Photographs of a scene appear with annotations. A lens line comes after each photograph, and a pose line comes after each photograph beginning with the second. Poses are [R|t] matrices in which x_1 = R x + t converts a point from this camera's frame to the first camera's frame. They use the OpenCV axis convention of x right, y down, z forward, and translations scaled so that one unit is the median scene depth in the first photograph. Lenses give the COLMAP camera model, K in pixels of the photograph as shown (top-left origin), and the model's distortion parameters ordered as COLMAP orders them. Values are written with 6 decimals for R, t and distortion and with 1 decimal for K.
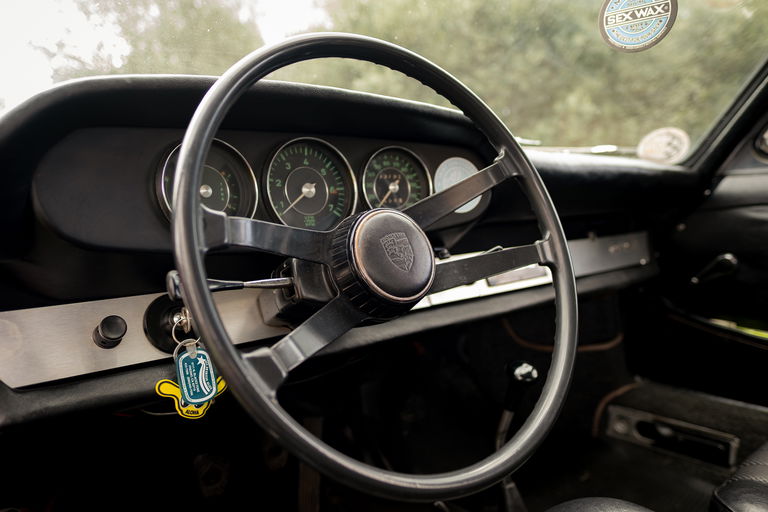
lens RADIAL K [[531.6, 0, 384.0], [0, 531.6, 256.0], [0, 0, 1]] dist [-0.024237, 0.001345]
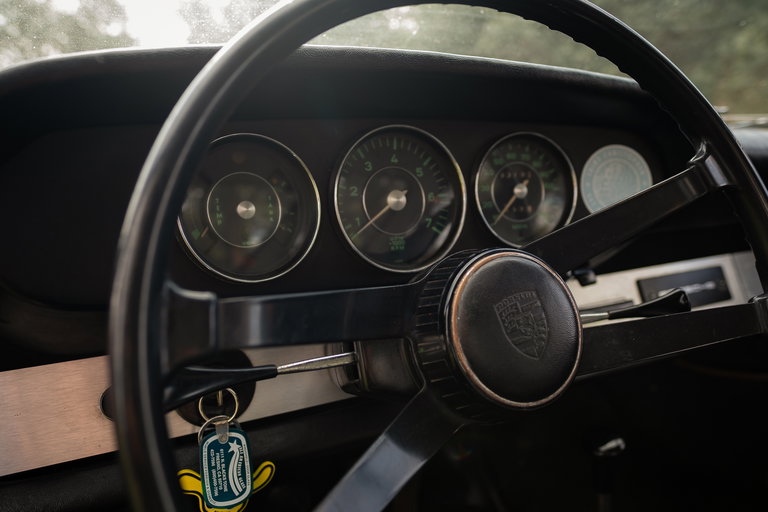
lens RADIAL K [[550.7, 0, 384.0], [0, 550.7, 256.0], [0, 0, 1]] dist [-0.002697, 0.000645]
pose [[0.976162, 0.046254, -0.212055, 0.000869], [-0.031259, 0.996803, 0.073529, -0.103443], [0.214778, -0.065148, 0.974488, 0.278051]]
